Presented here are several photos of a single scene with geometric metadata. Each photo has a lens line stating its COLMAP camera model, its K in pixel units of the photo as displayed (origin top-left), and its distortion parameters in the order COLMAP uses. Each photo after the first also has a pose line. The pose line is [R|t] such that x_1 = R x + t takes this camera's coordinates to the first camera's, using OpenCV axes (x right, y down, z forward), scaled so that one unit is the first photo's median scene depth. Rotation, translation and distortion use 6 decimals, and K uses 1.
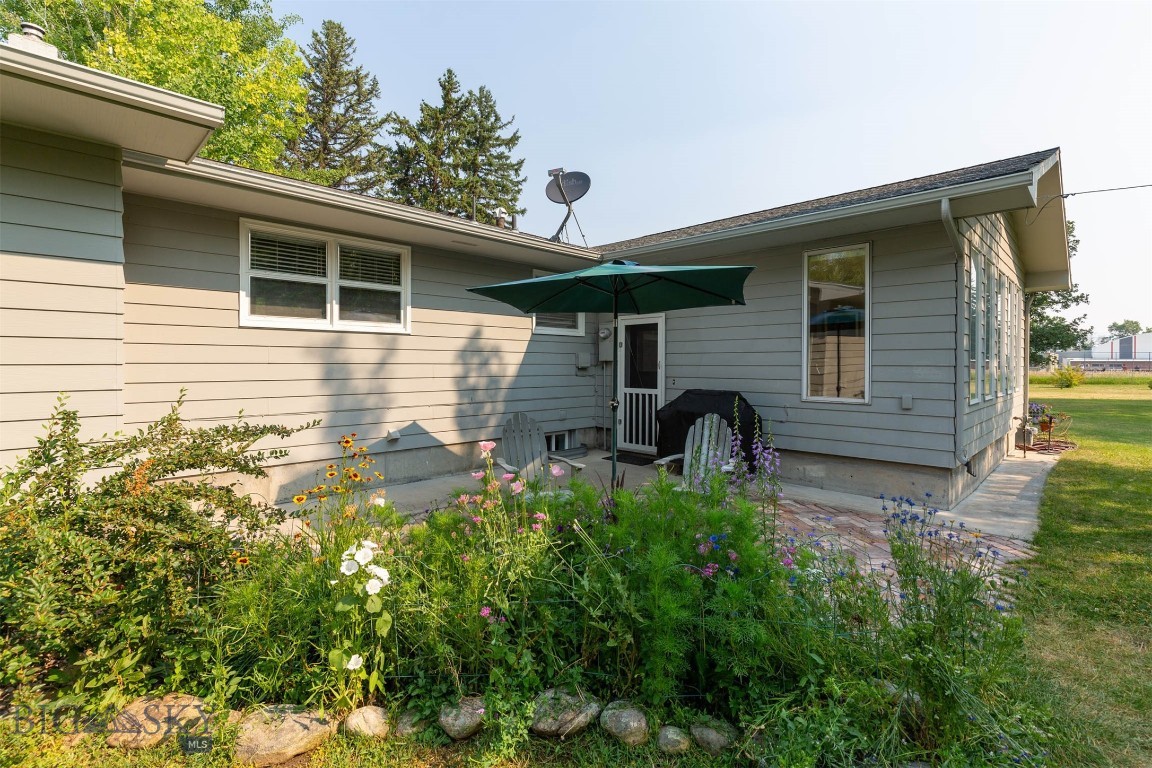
lens RADIAL K [[522.1, 0, 571.9], [0, 522.1, 371.5], [0, 0, 1]] dist [0.000529, 0.001000]
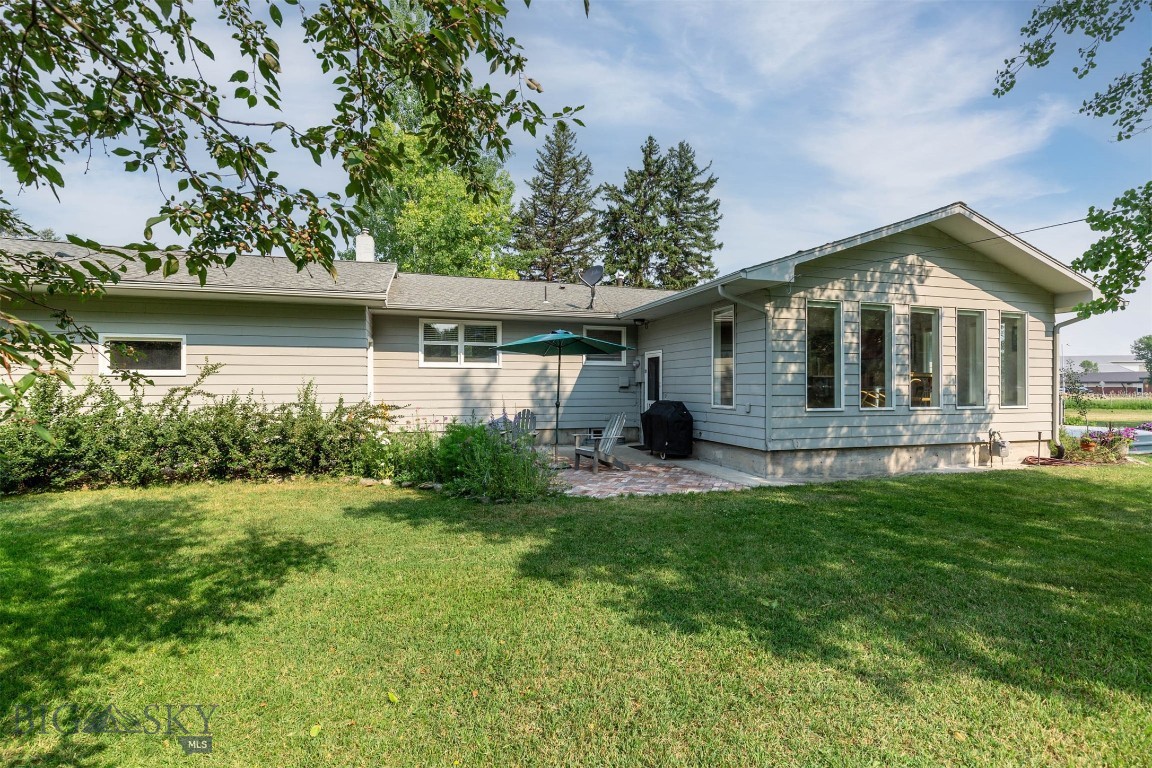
lens RADIAL K [[522.1, 0, 580.2], [0, 522.1, 387.1], [0, 0, 1]] dist [0.000529, 0.001000]
pose [[0.884904, -0.001530, -0.465772, 0.183989], [-0.004359, 0.999924, -0.011566, 0.003493], [0.465754, 0.012265, 0.884829, -0.117990]]
